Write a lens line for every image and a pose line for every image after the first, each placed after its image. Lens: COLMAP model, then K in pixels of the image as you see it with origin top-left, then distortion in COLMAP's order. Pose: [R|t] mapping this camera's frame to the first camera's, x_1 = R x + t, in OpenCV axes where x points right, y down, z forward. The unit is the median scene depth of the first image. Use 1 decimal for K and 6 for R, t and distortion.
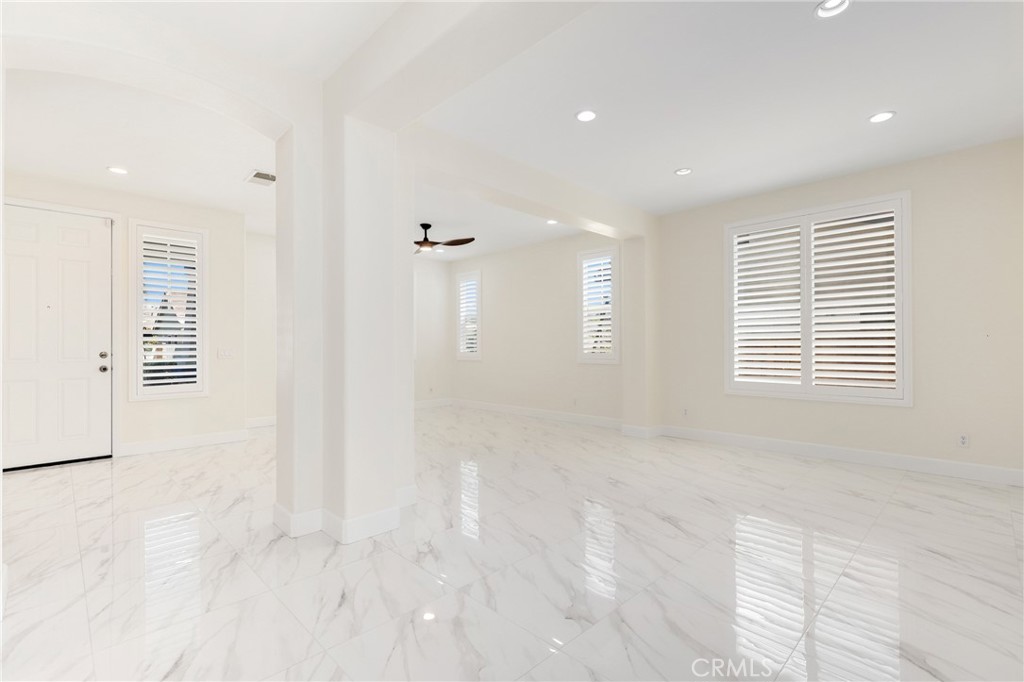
lens RADIAL K [[465.1, 0, 516.5], [0, 465.1, 342.9], [0, 0, 1]] dist [0.002701, -0.000255]
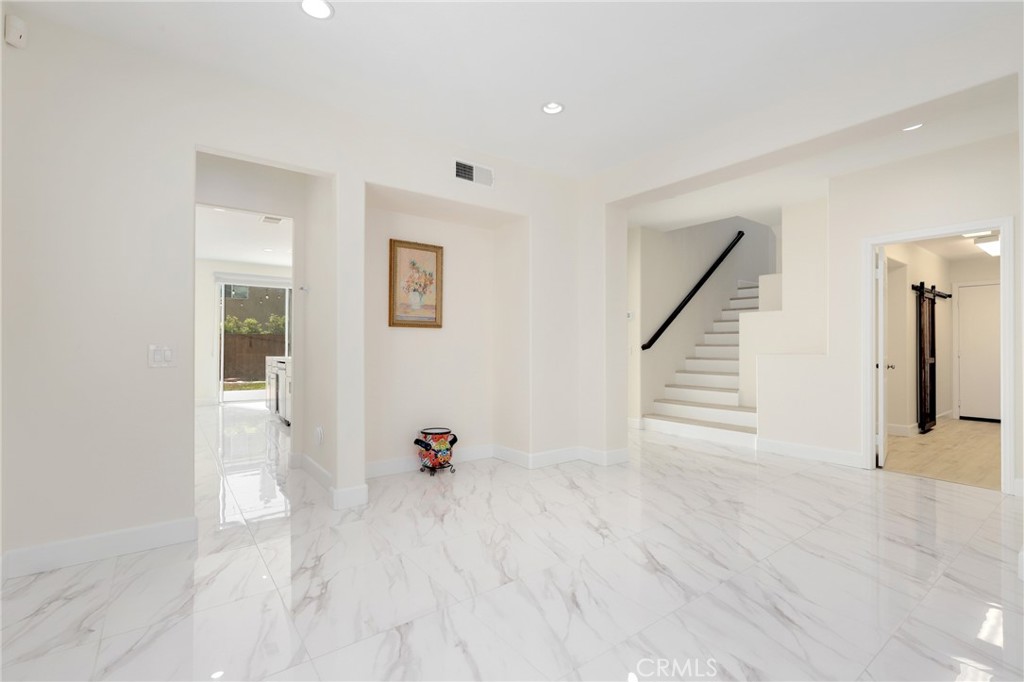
lens RADIAL K [[465.1, 0, 516.5], [0, 465.1, 342.9], [0, 0, 1]] dist [0.002701, -0.000255]
pose [[-0.991748, 0.005492, 0.128084, 0.292484], [0.003250, 0.999838, -0.017710, 0.008373], [-0.128161, -0.017148, -0.991605, 1.154056]]
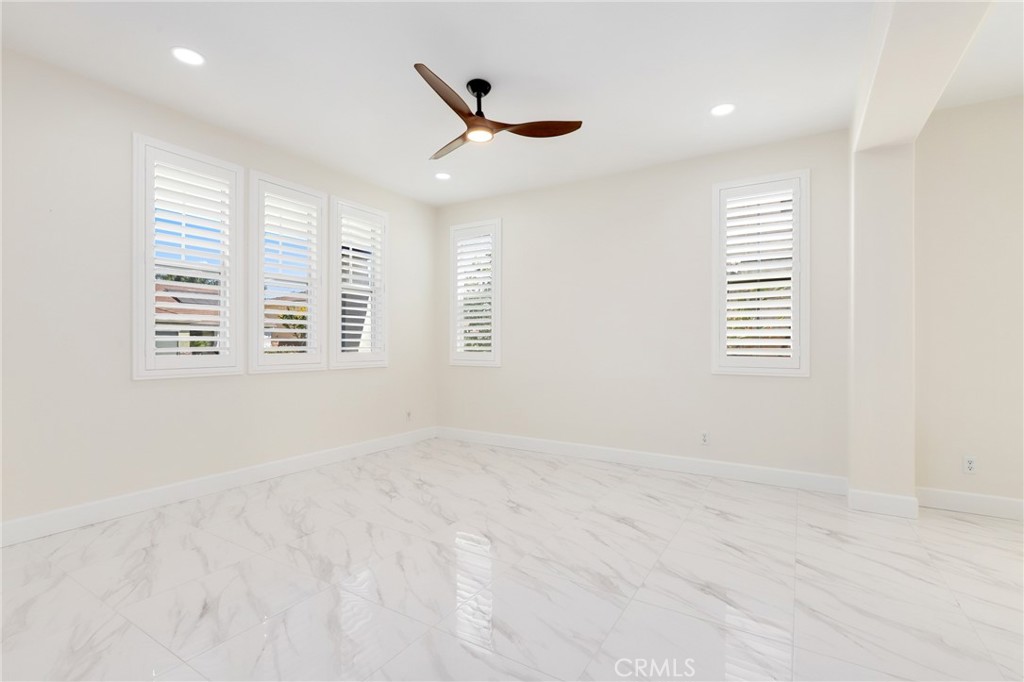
lens RADIAL K [[465.1, 0, 516.5], [0, 465.1, 342.9], [0, 0, 1]] dist [0.002701, -0.000255]
pose [[0.970790, 0.011016, 0.239676, -0.355812], [-0.011841, 0.999928, 0.002003, 0.009558], [-0.239637, -0.004782, 0.970851, 0.703282]]
